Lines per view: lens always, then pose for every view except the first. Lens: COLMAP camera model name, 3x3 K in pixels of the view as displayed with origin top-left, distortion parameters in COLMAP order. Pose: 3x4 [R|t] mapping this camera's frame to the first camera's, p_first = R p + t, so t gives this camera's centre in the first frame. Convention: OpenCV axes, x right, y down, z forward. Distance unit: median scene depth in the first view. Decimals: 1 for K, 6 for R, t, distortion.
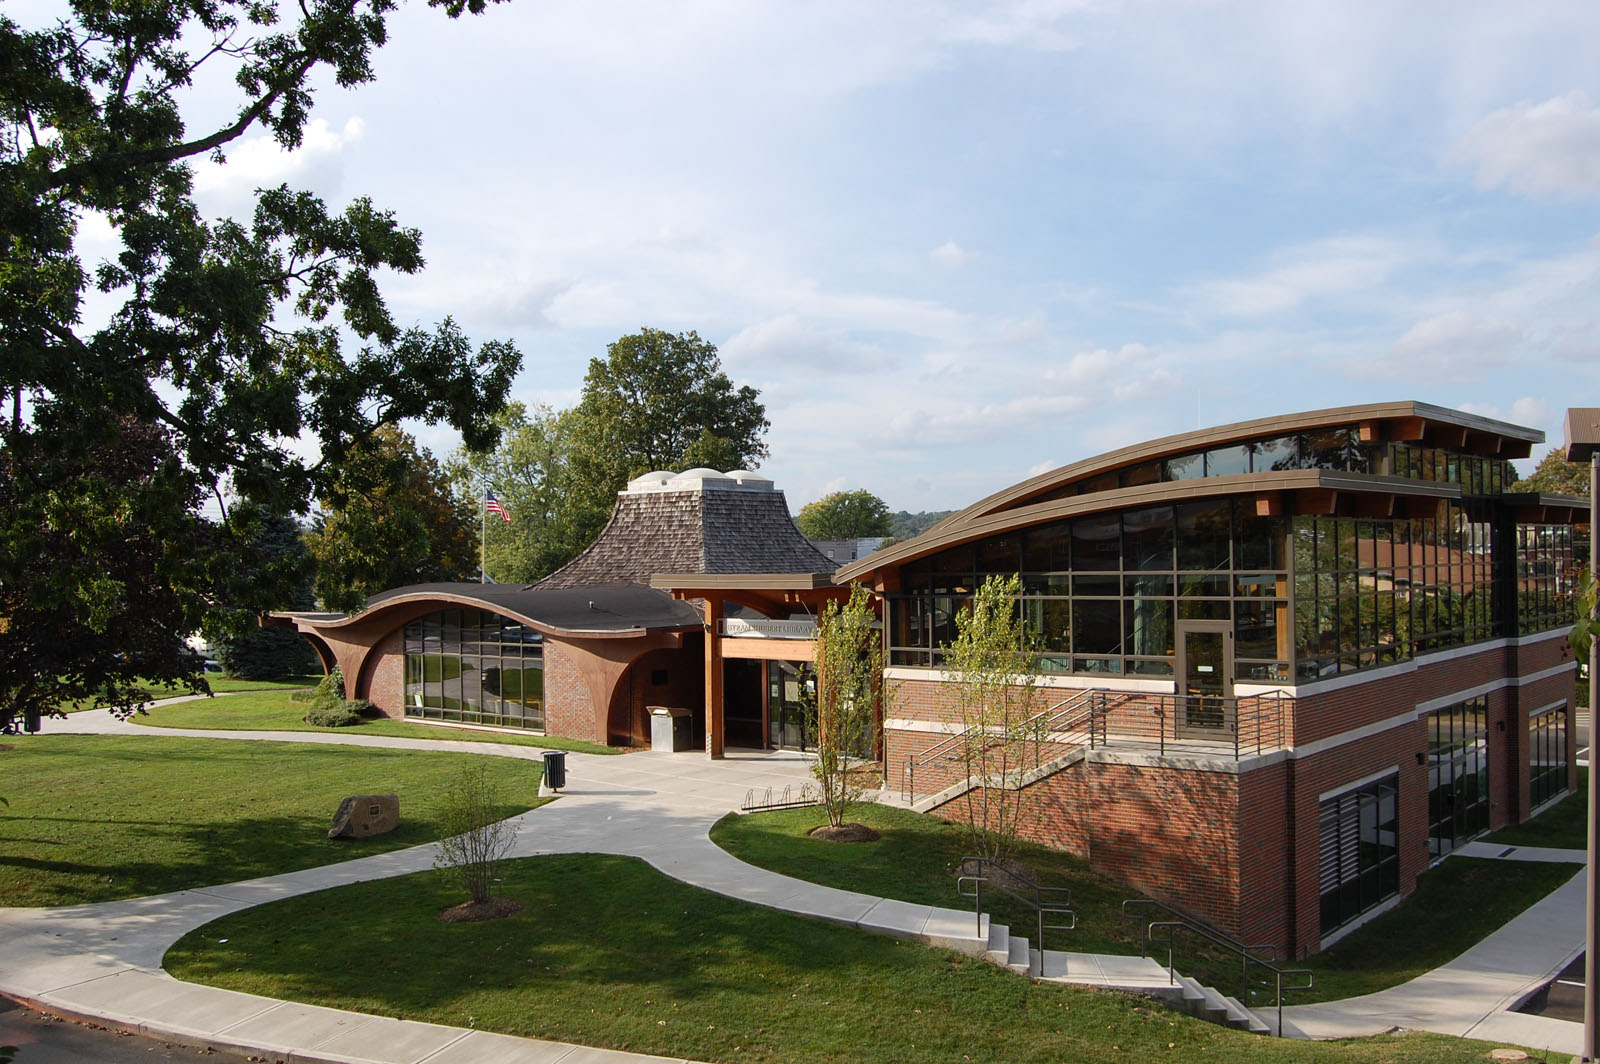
lens RADIAL K [[1471.8, 0, 800.0], [0, 1471.8, 532.0], [0, 0, 1]] dist [-0.073862, 0.024331]
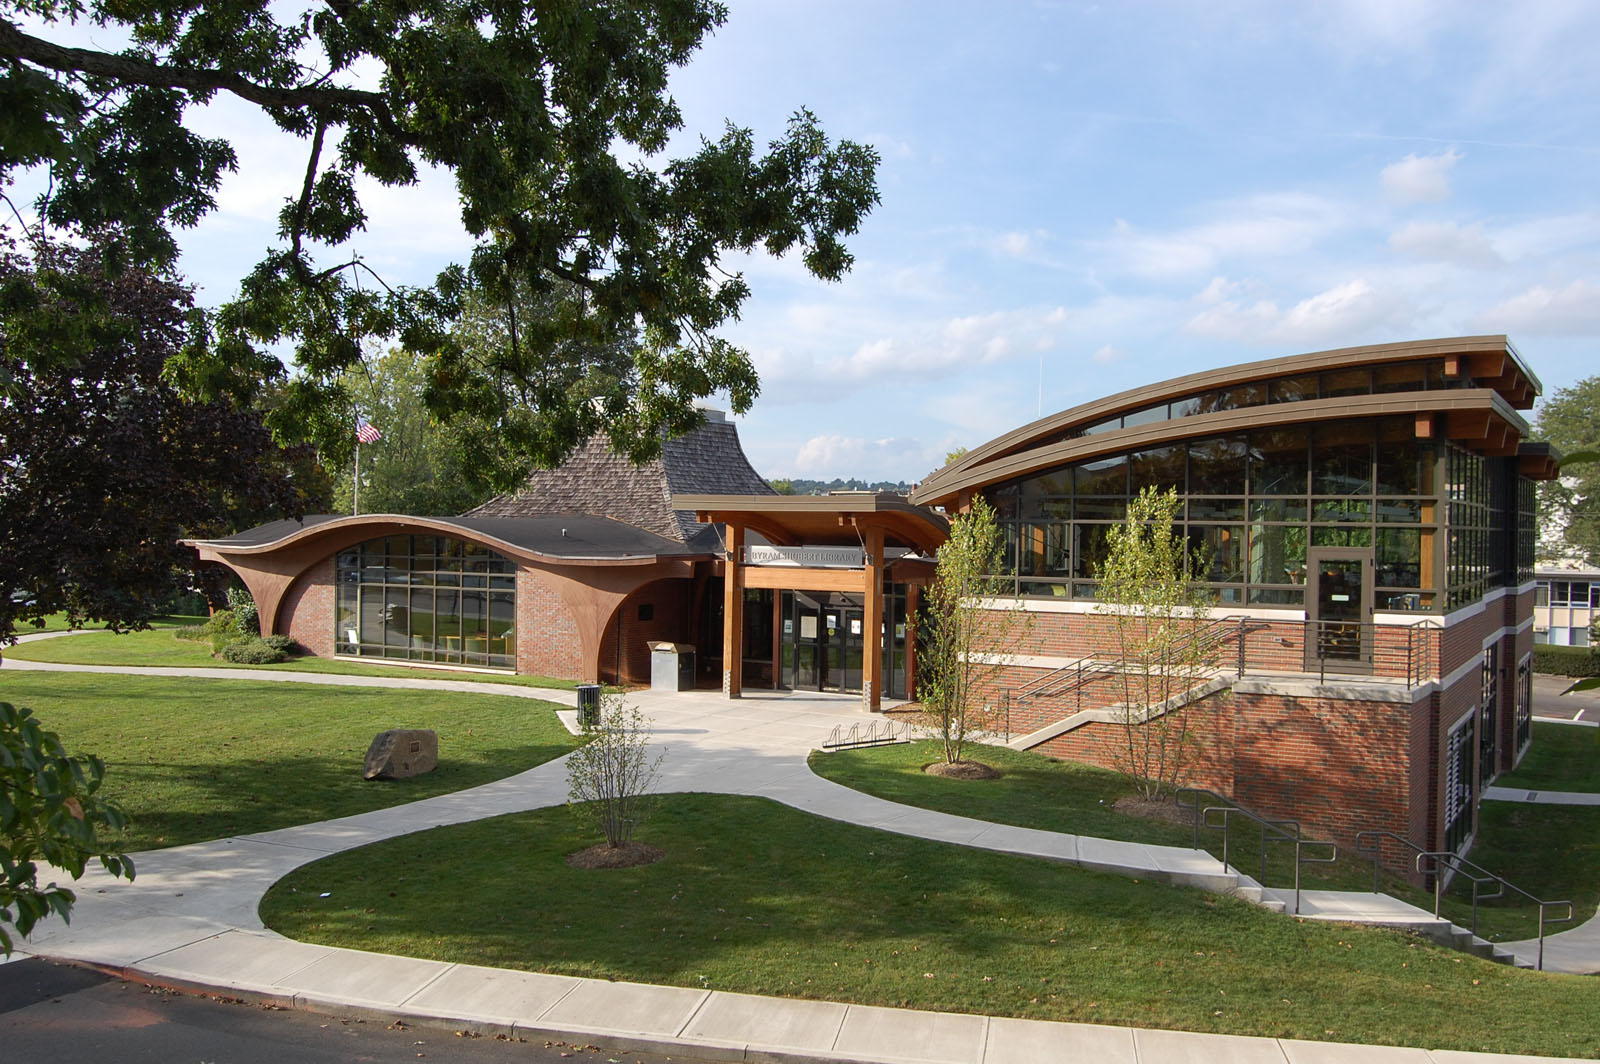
lens RADIAL K [[1471.8, 0, 800.0], [0, 1471.8, 532.0], [0, 0, 1]] dist [-0.073862, 0.024331]
pose [[0.986234, 0.026900, 0.163154, -0.178041], [-0.030212, 0.999384, 0.017851, 0.034620], [-0.162574, -0.022534, 0.986439, 0.093635]]
